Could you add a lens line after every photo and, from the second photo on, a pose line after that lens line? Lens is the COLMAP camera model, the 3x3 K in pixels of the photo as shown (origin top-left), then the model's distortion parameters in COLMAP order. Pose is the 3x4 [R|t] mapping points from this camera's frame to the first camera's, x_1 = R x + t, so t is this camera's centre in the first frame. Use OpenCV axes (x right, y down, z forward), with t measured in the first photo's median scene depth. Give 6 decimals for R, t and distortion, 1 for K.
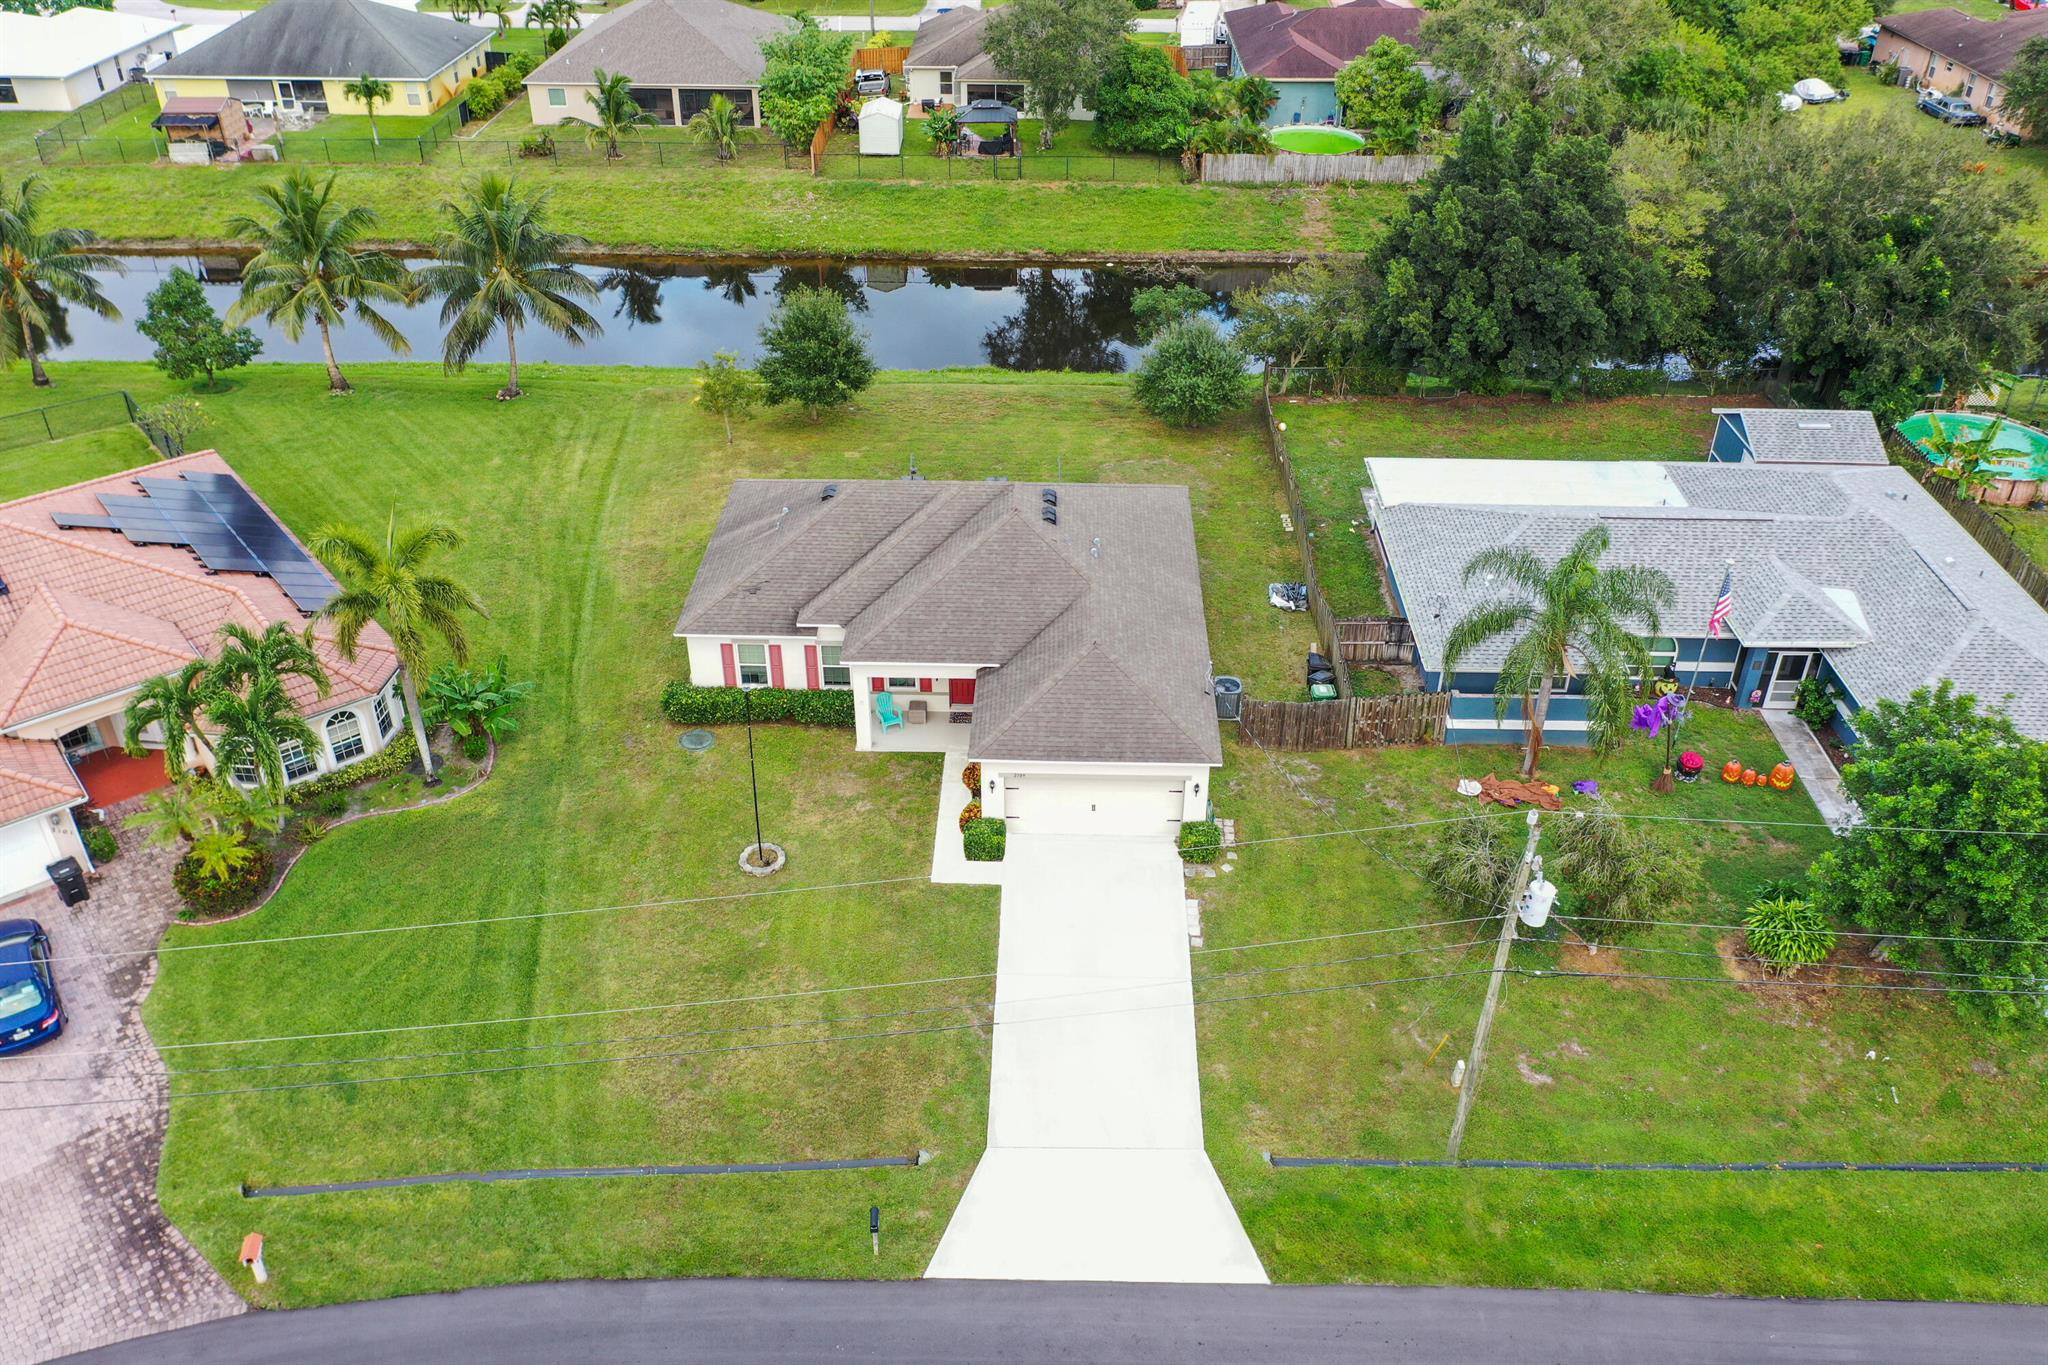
lens RADIAL K [[1633.0, 0, 1024.3], [0, 1633.0, 680.9], [0, 0, 1]] dist [0.007548, 0.005974]
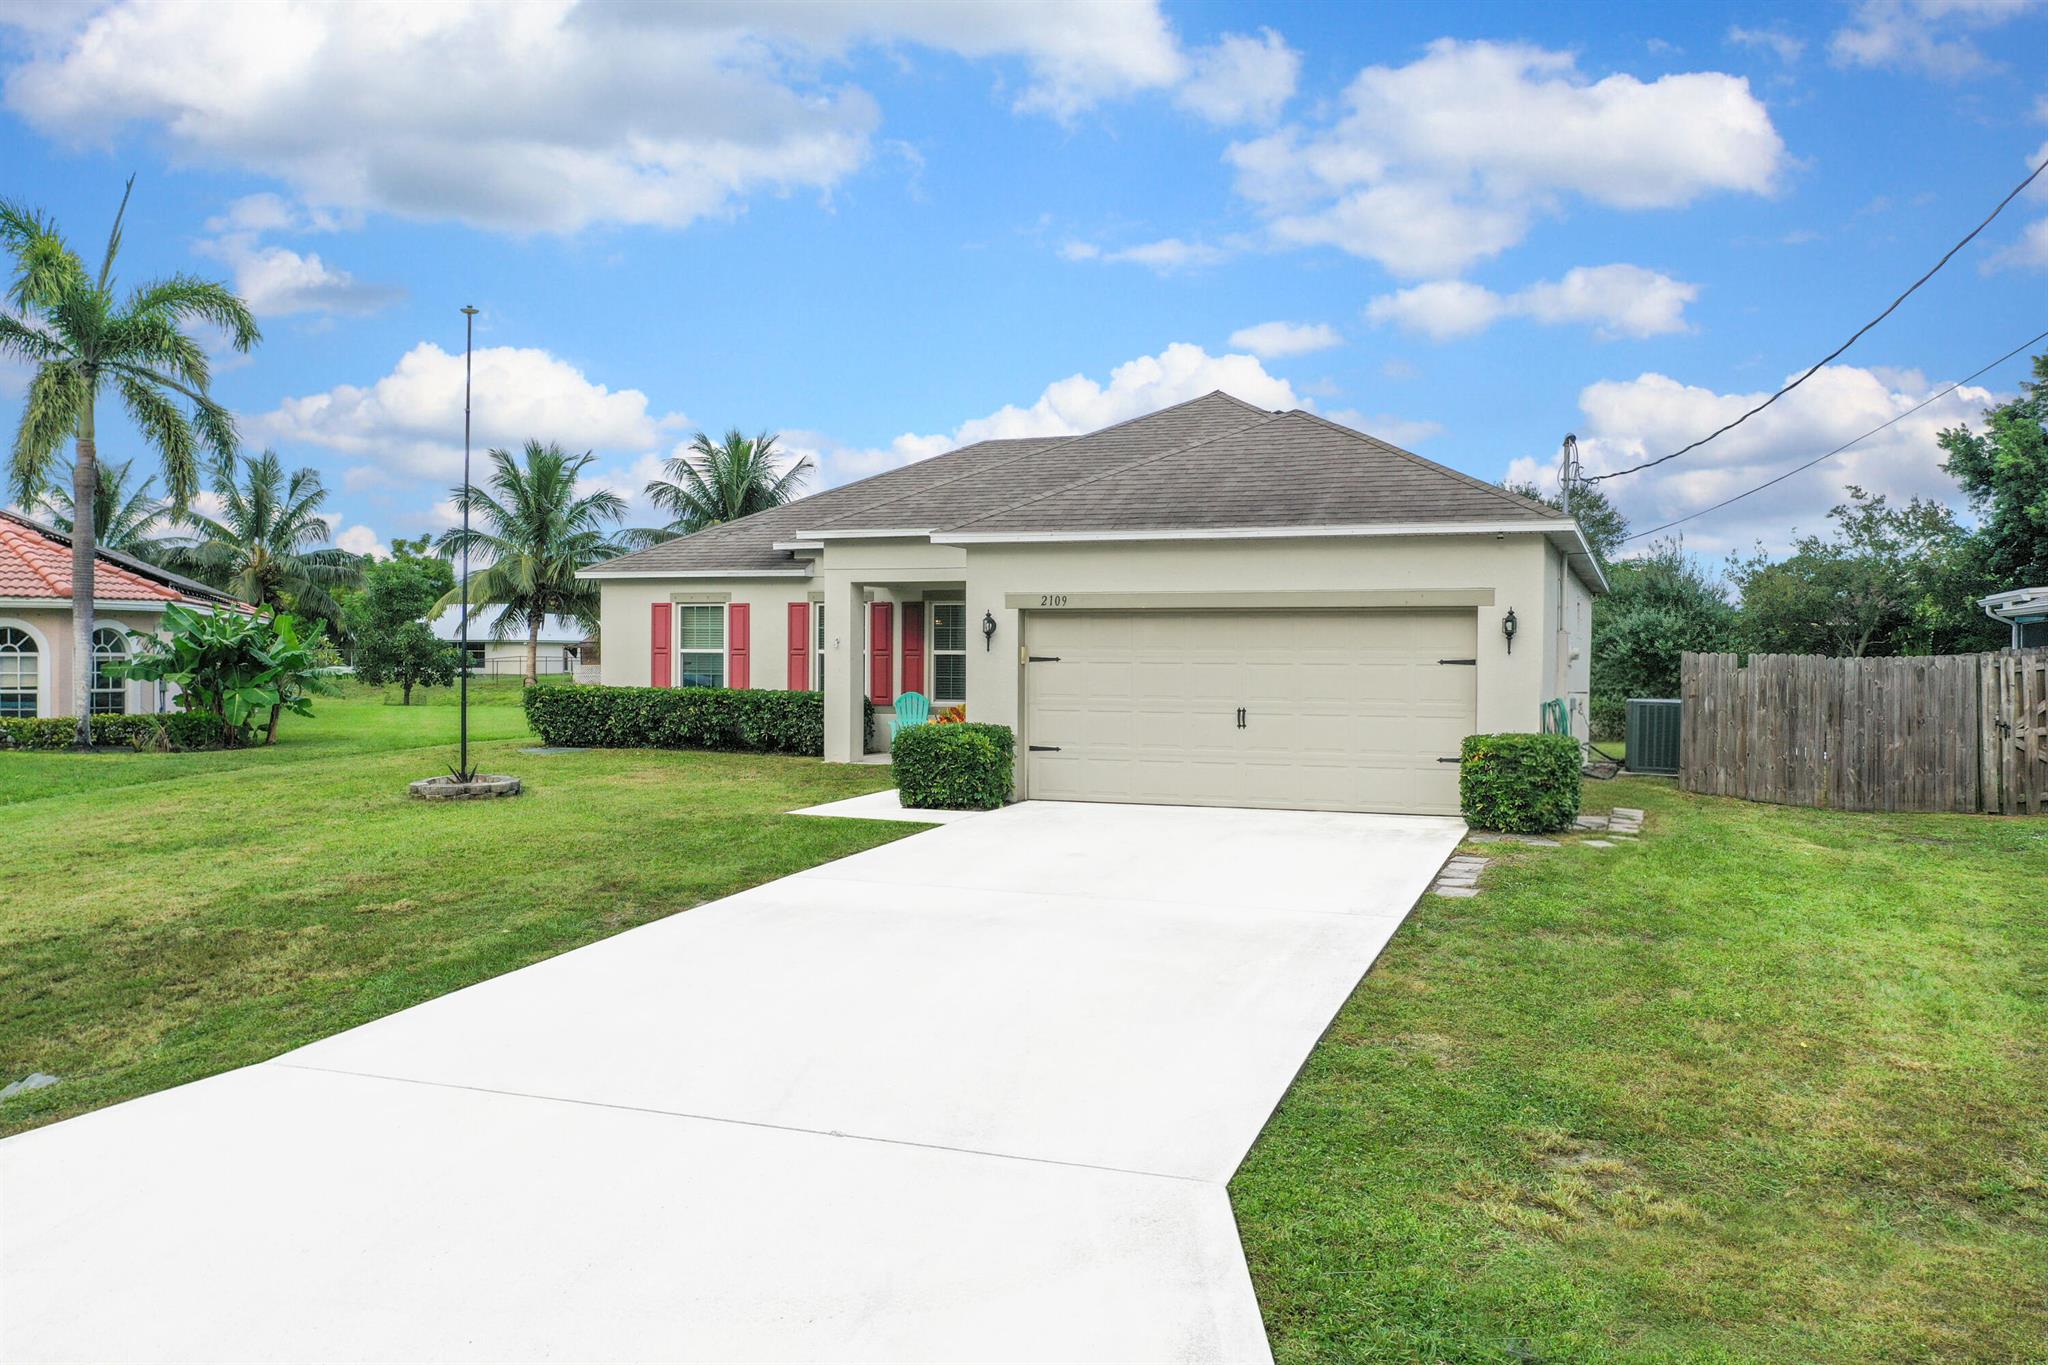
lens RADIAL K [[1633.0, 0, 1024.6], [0, 1633.0, 678.1], [0, 0, 1]] dist [0.007548, 0.005974]
pose [[0.944030, 0.004578, -0.329827, 0.111176], [-0.178569, 0.847810, -0.499331, 0.249377], [0.277345, 0.530281, 0.801176, 0.613827]]
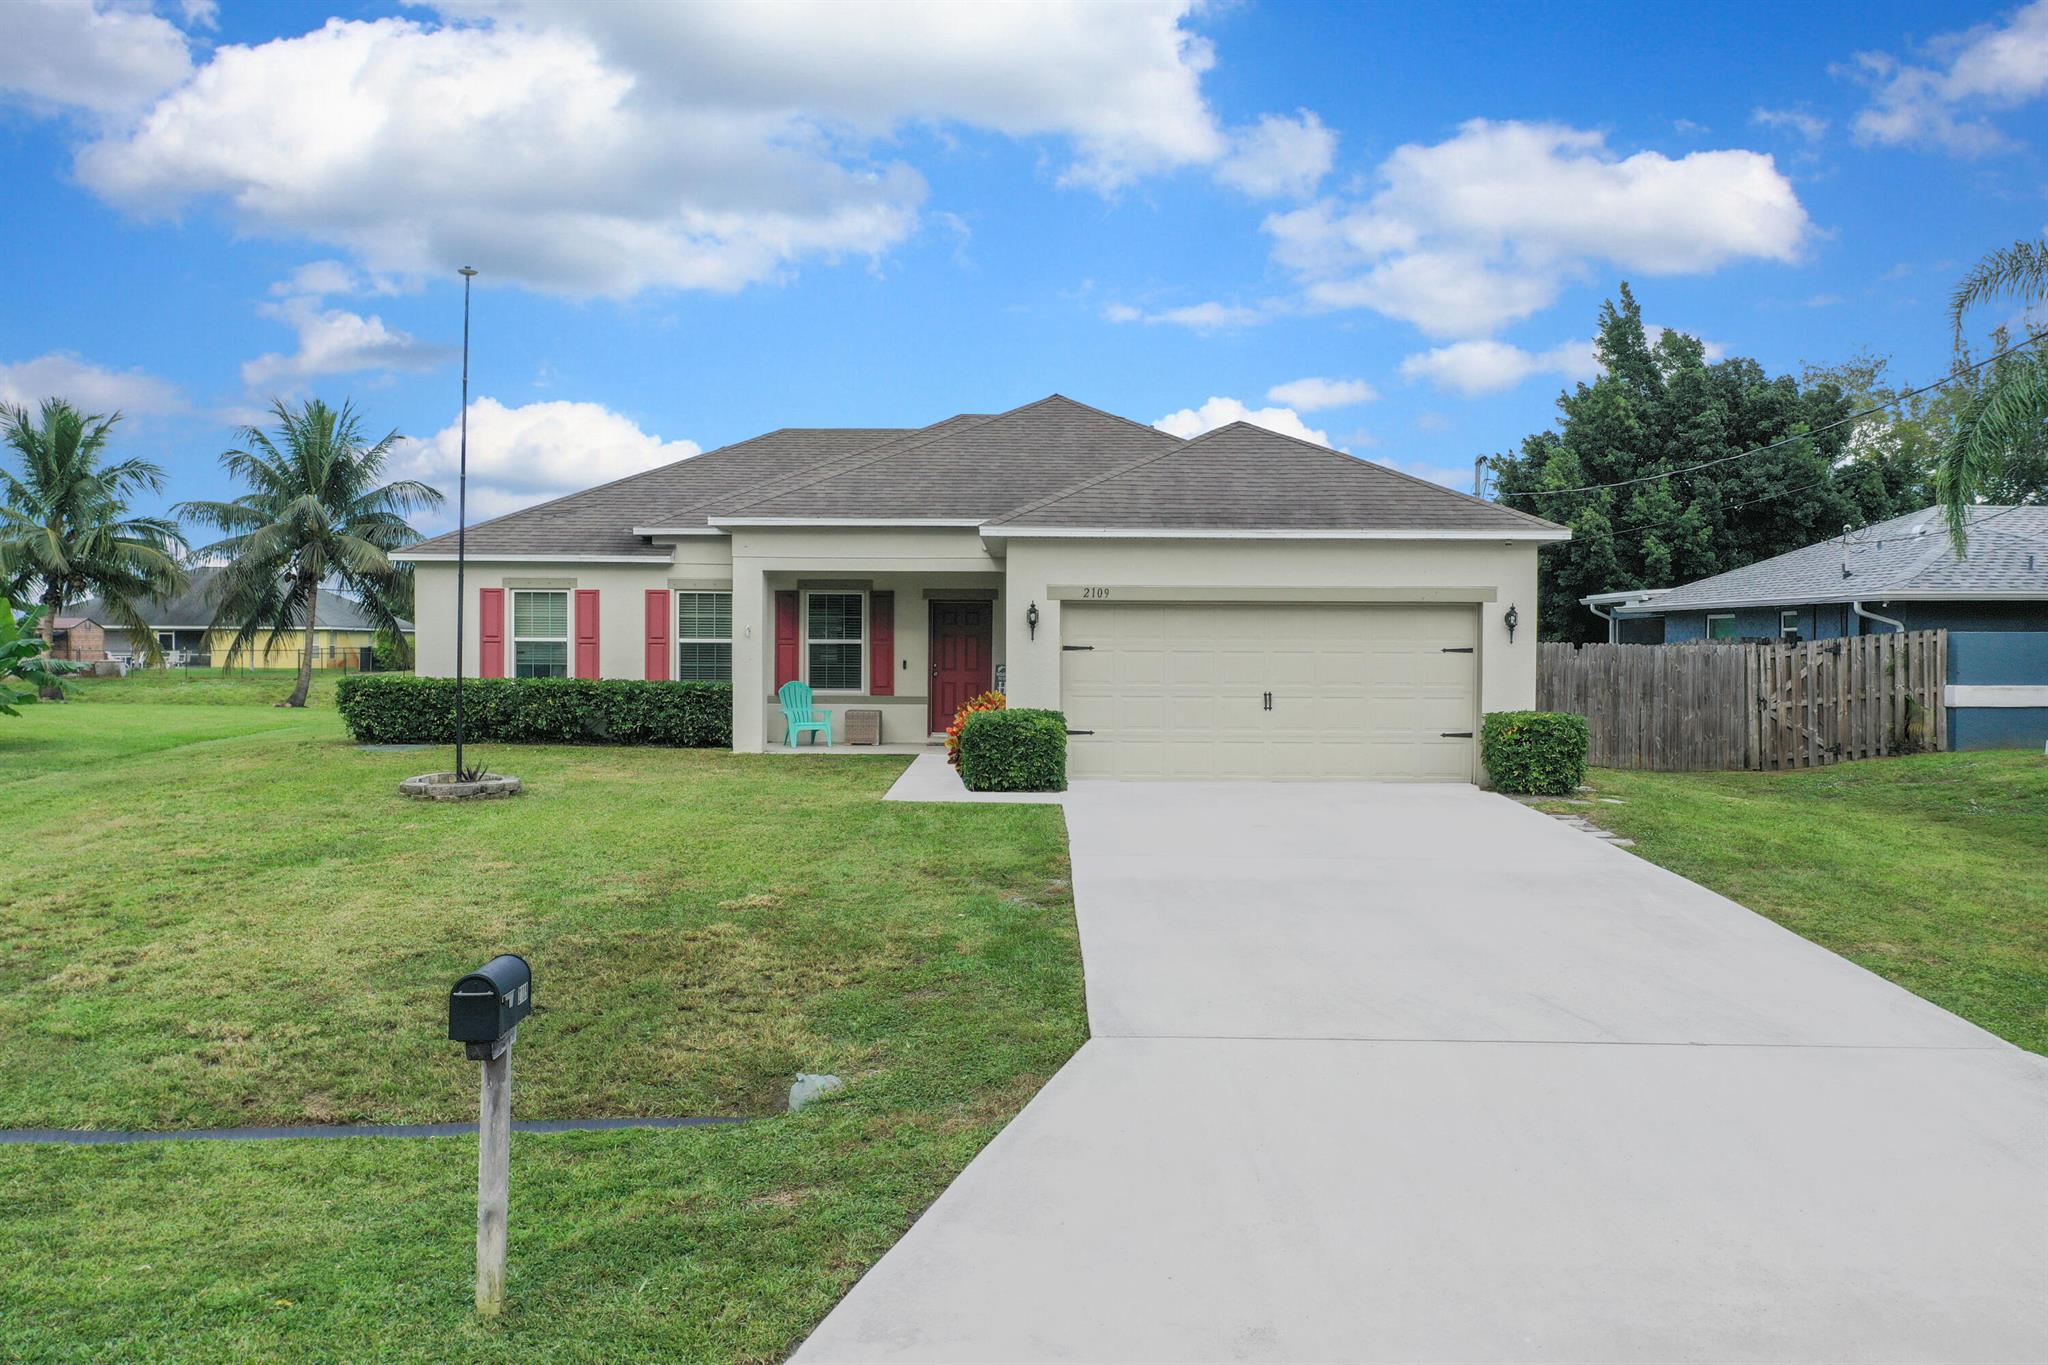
lens RADIAL K [[1633.0, 0, 1027.9], [0, 1633.0, 684.5], [0, 0, 1]] dist [0.007548, 0.005974]
pose [[0.999741, -0.000427, 0.022738, -0.027539], [0.012206, 0.853709, -0.520608, 0.270772], [-0.019190, 0.520750, 0.853493, 0.580776]]
